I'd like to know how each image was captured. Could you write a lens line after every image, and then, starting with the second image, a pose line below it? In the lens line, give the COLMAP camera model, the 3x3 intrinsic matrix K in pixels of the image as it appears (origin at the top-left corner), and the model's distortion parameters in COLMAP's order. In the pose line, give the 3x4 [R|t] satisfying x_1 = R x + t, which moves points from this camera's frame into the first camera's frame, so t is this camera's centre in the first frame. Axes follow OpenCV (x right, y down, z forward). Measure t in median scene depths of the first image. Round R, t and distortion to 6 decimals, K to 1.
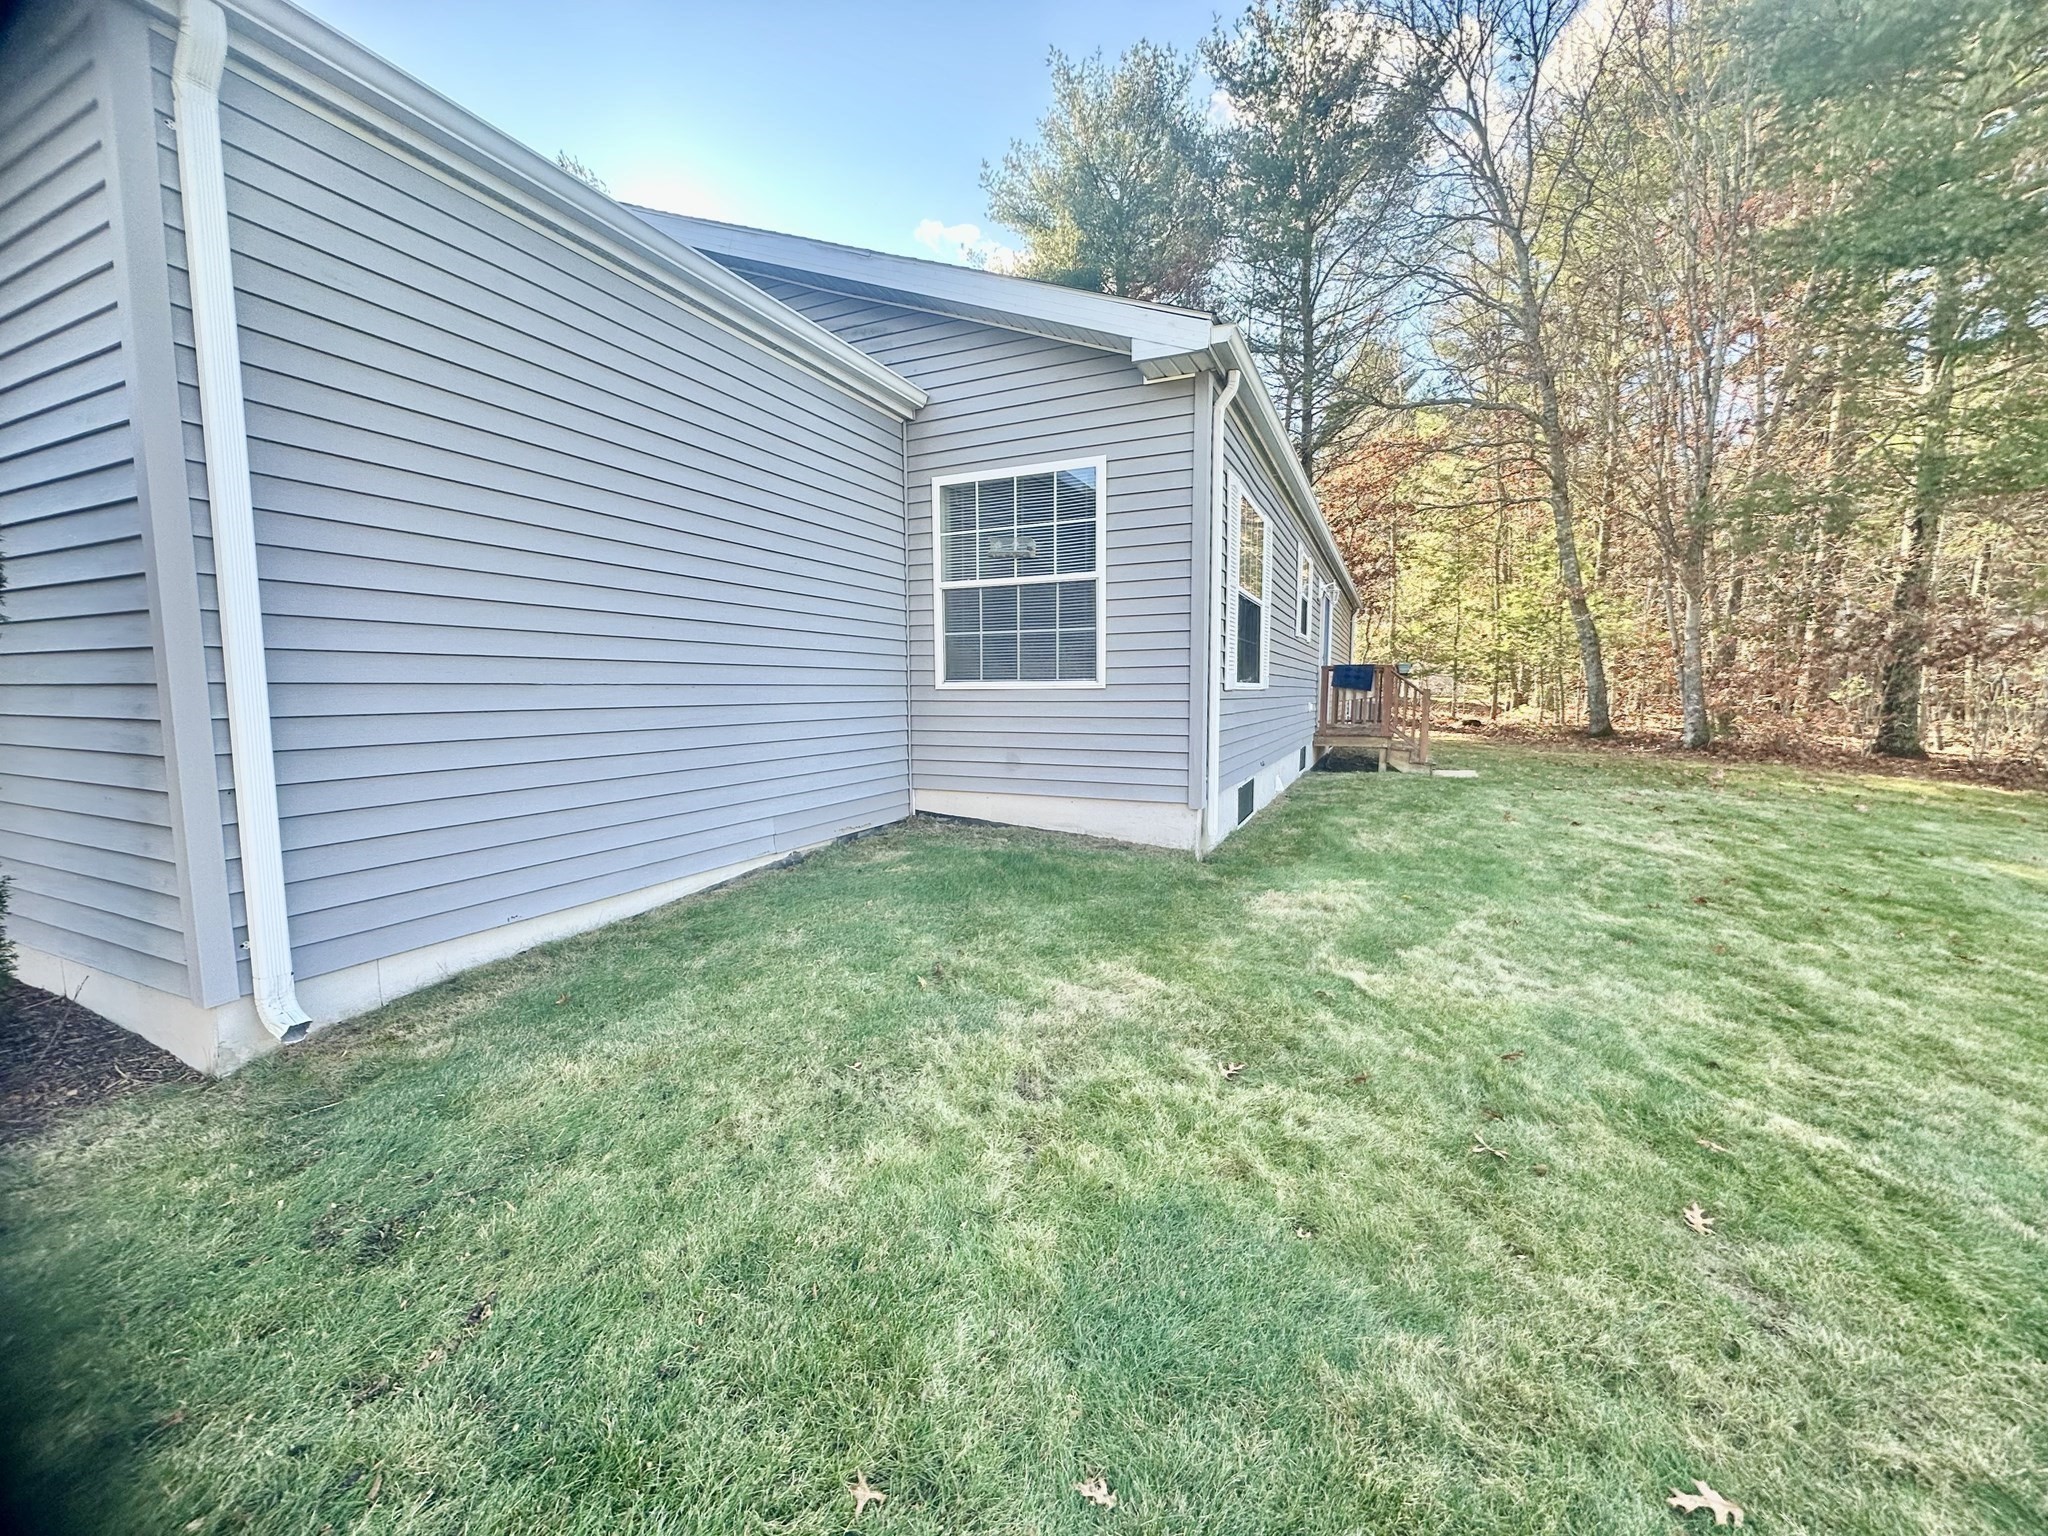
lens RADIAL K [[815.5, 0, 1024.0], [0, 815.5, 768.0], [0, 0, 1]] dist [0.002413, 0.000419]
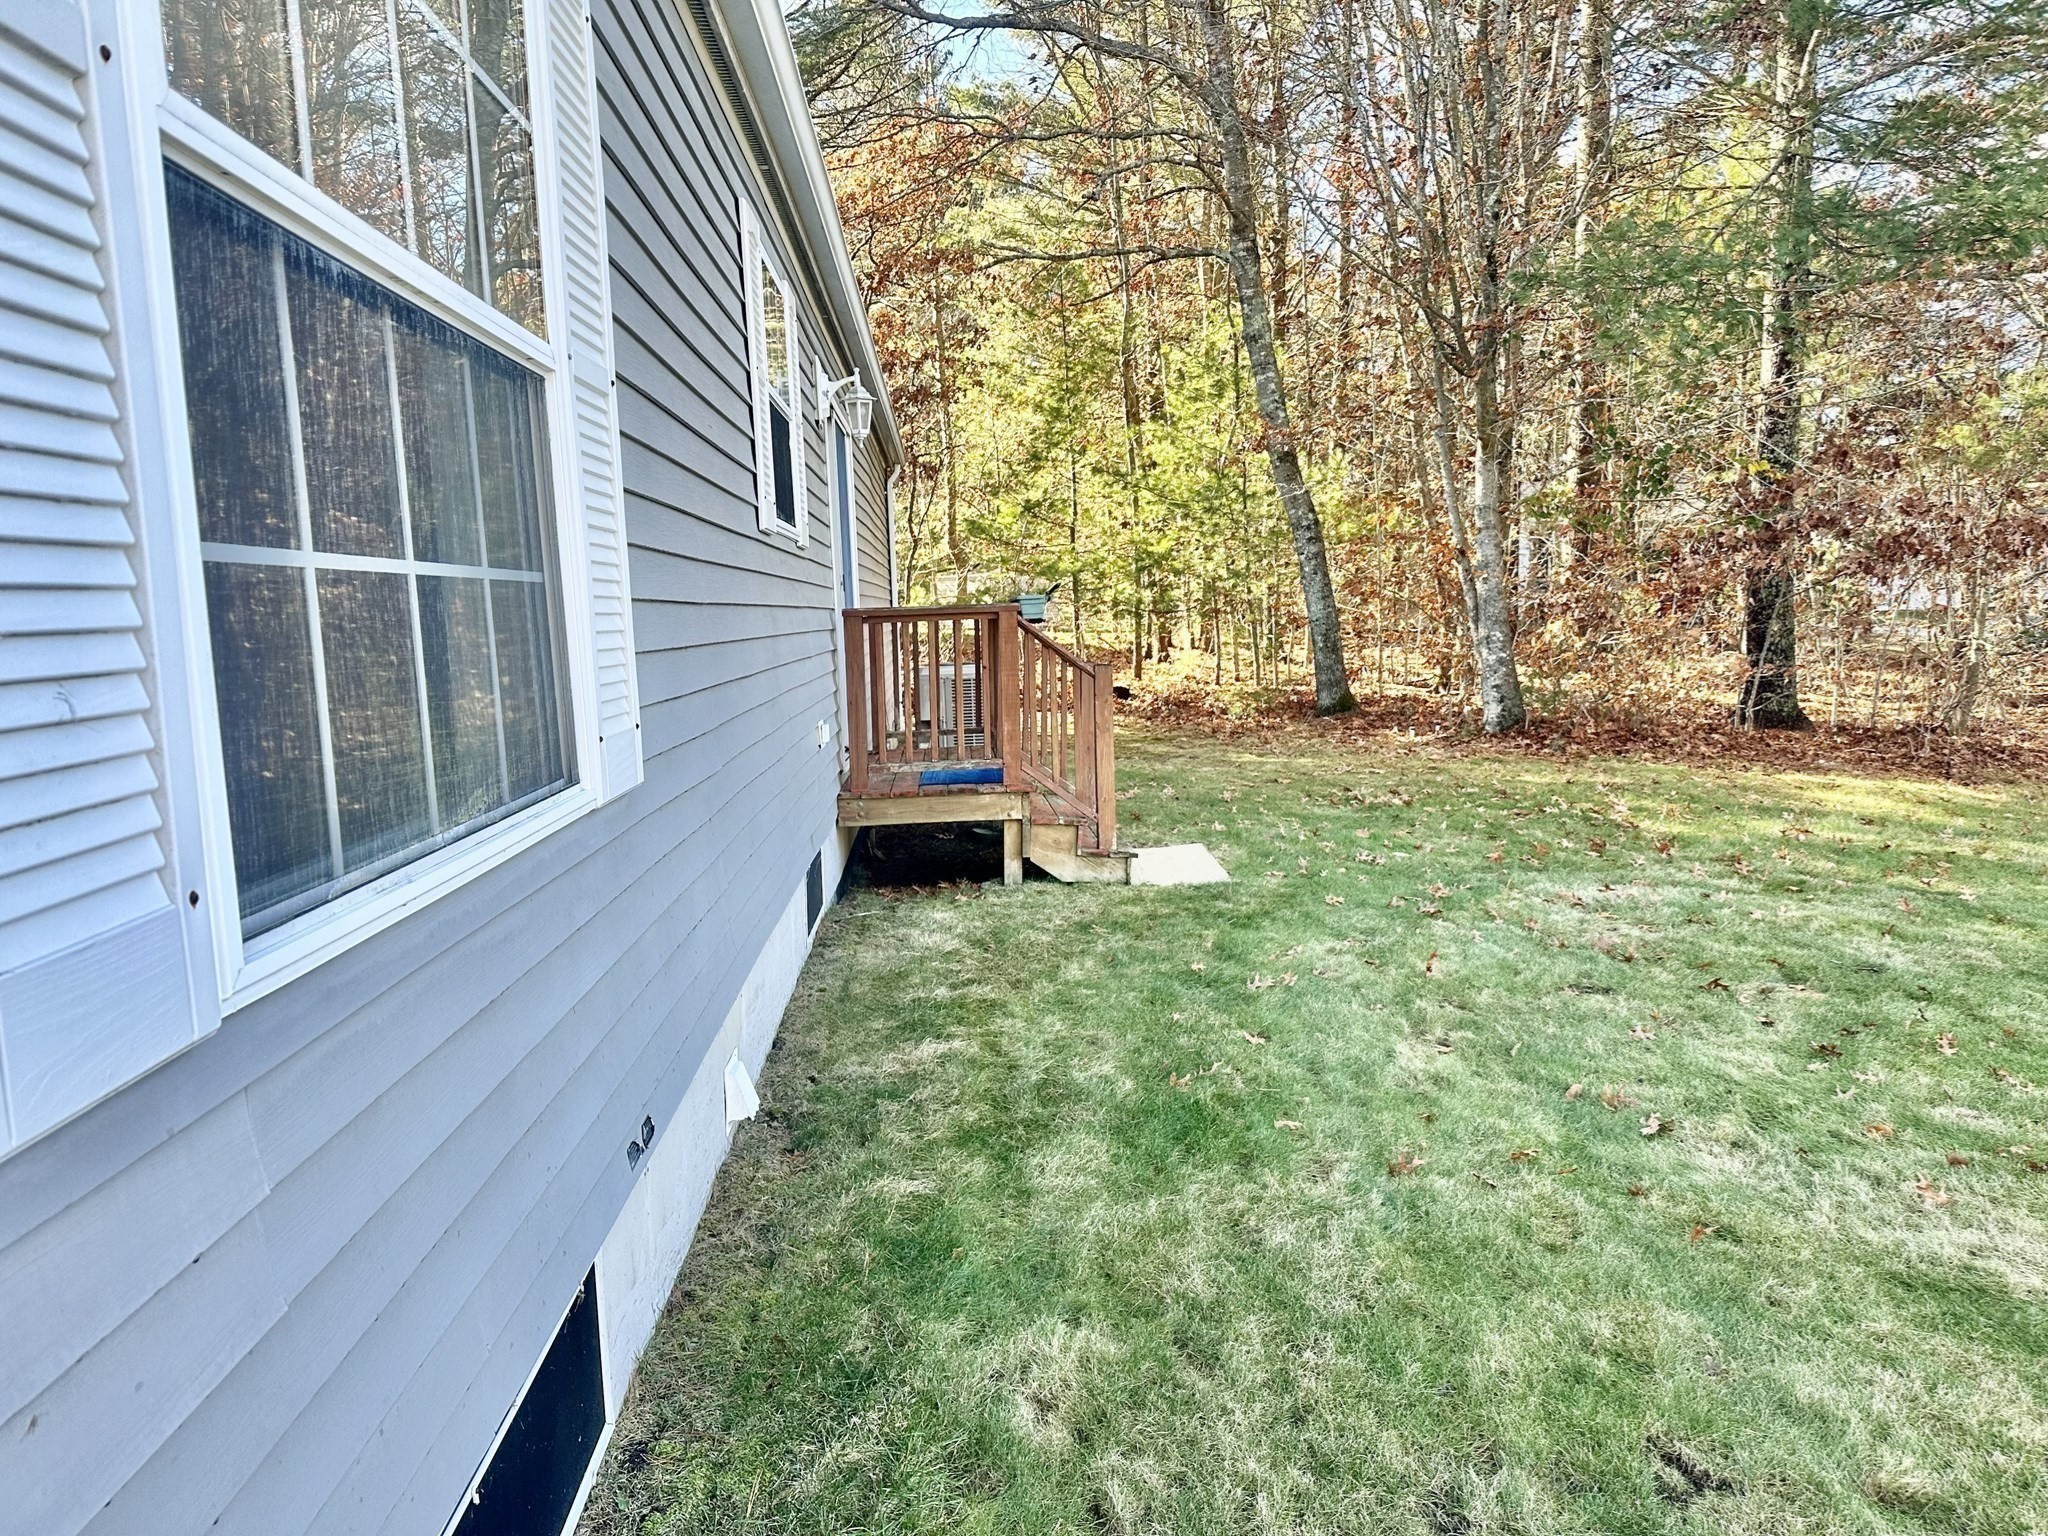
lens RADIAL K [[1425.4, 0, 1012.4], [0, 1425.4, 785.1], [0, 0, 1]] dist [0.081610, -0.098576]
pose [[0.887821, -0.086637, 0.451960, 0.164101], [0.077873, 0.996239, 0.037999, -0.078037], [-0.453552, 0.001459, 0.891228, 0.473764]]
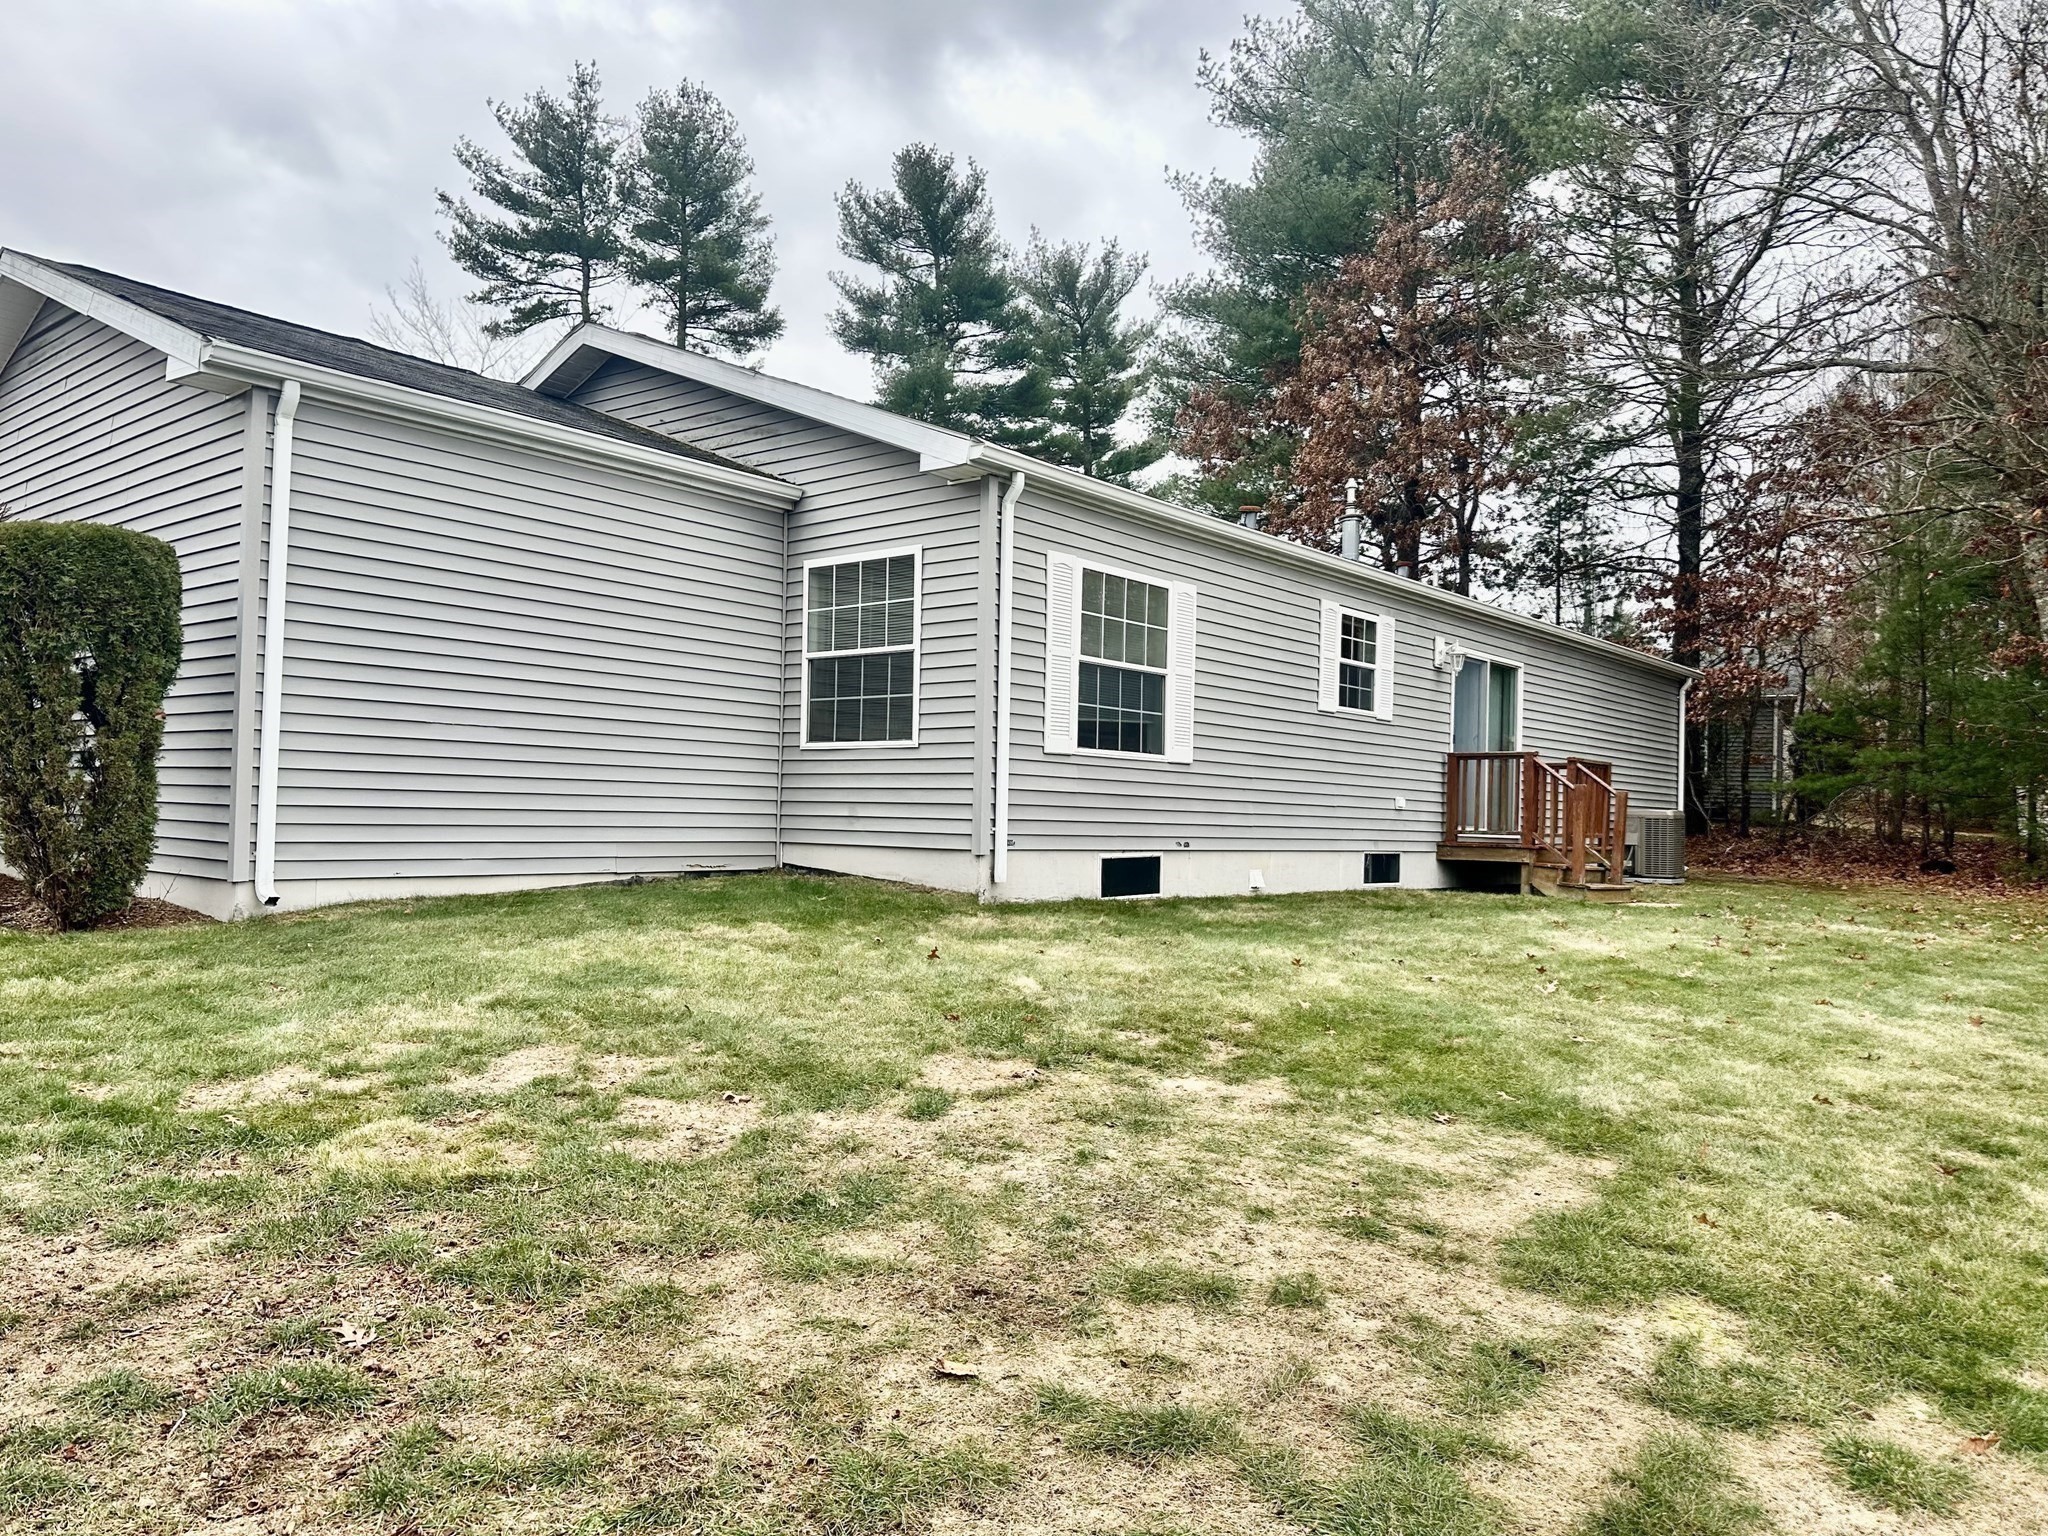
lens RADIAL K [[1453.8, 0, 1027.1], [0, 1453.8, 775.8], [0, 0, 1]] dist [0.131179, -0.163368]
pose [[0.961465, 0.016317, -0.274444, 0.434480], [-0.051574, 0.991220, -0.121750, 0.096233], [0.270048, 0.131213, 0.953864, -0.464587]]
